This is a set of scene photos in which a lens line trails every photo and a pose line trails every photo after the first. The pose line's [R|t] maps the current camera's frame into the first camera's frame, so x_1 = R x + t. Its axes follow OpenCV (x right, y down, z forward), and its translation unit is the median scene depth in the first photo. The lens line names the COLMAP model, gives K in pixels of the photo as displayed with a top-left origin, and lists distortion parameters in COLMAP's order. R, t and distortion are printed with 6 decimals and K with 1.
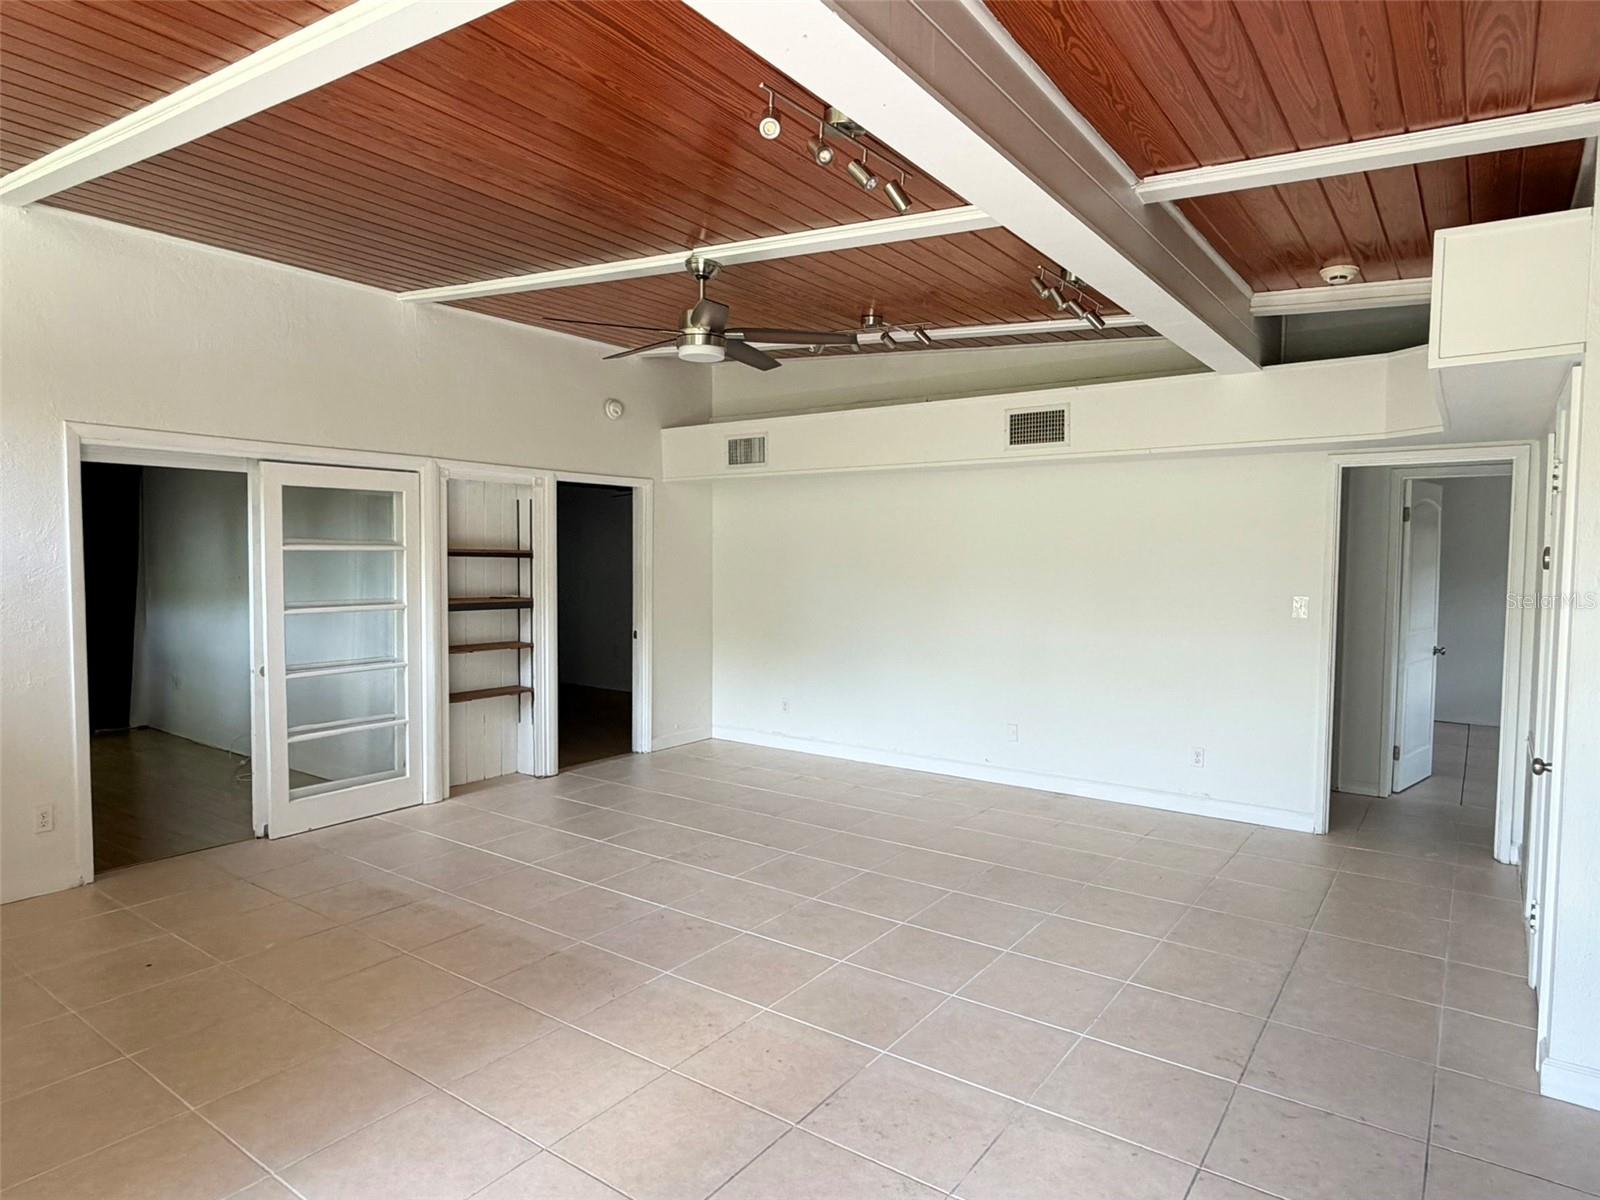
lens RADIAL K [[945.3, 0, 800.0], [0, 945.3, 600.0], [0, 0, 1]] dist [0.002351, 0.000261]
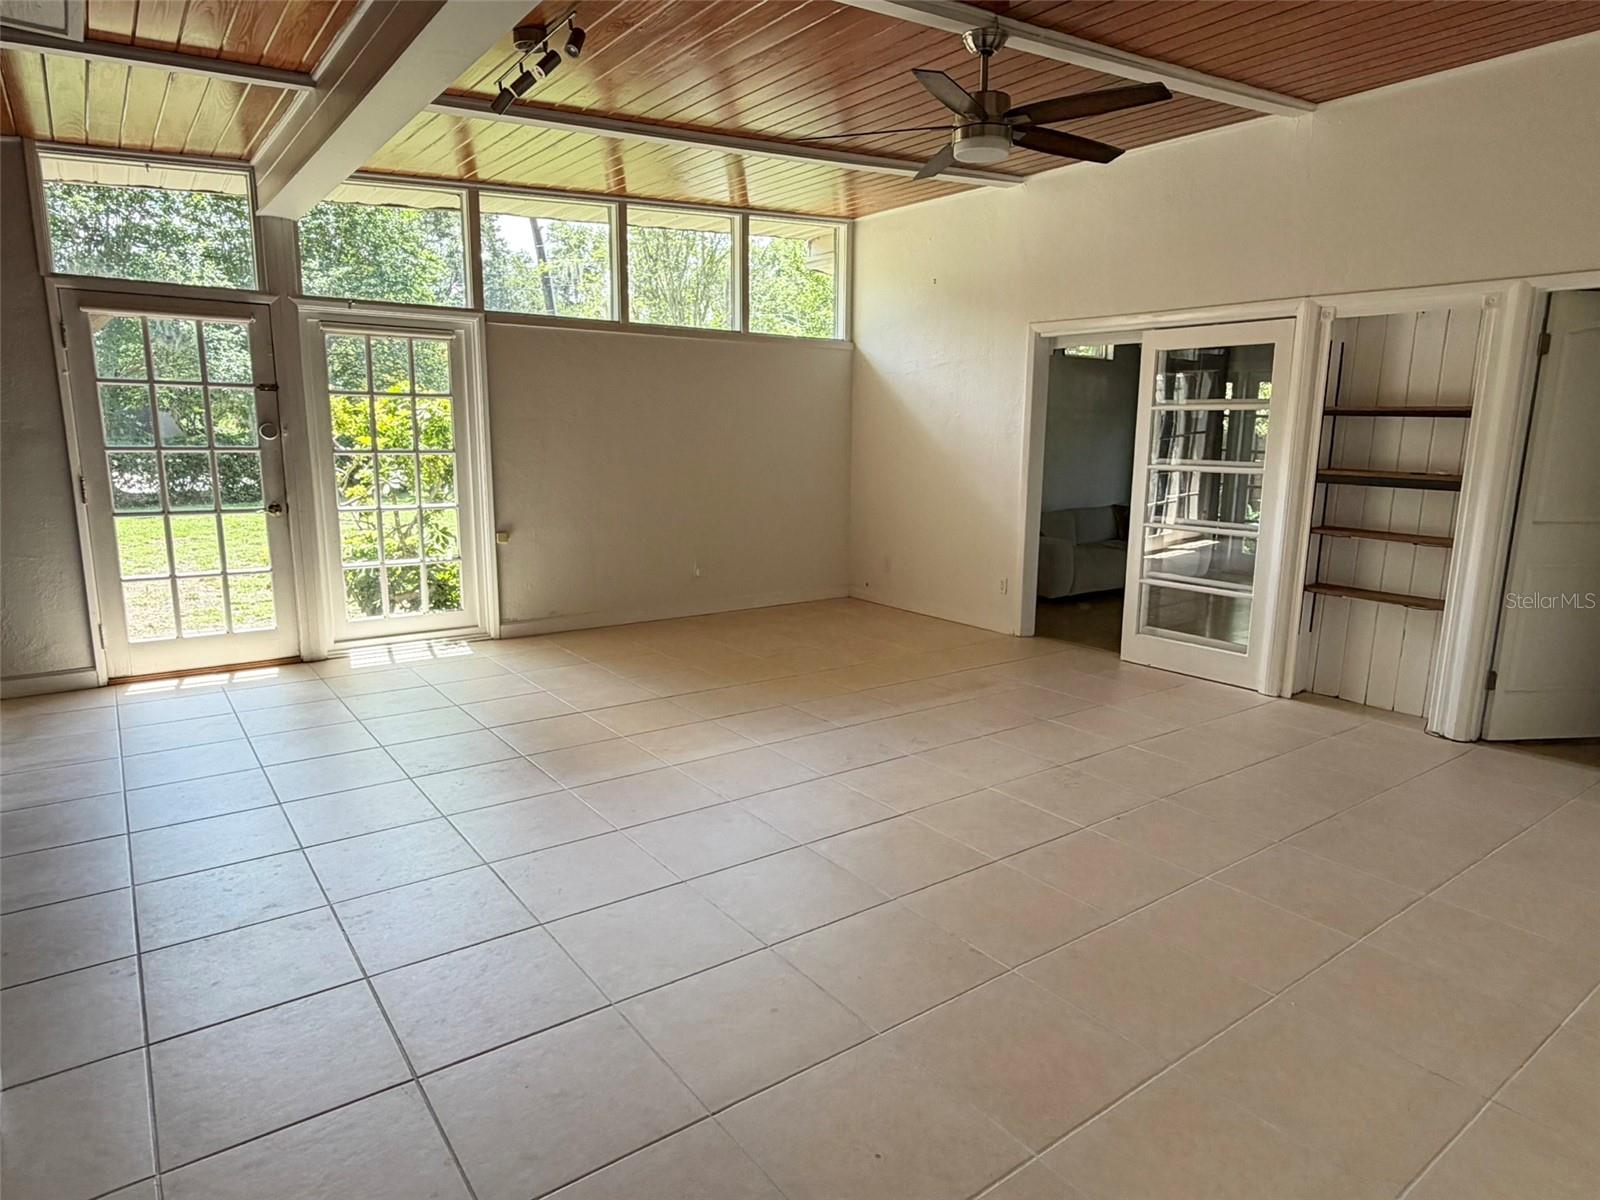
lens RADIAL K [[945.3, 0, 800.0], [0, 945.3, 600.0], [0, 0, 1]] dist [0.002351, 0.000261]
pose [[-0.300730, 0.158785, -0.940398, 0.586201], [-0.067419, 0.980037, 0.187037, -0.011994], [0.951323, 0.119648, -0.284021, 0.835767]]
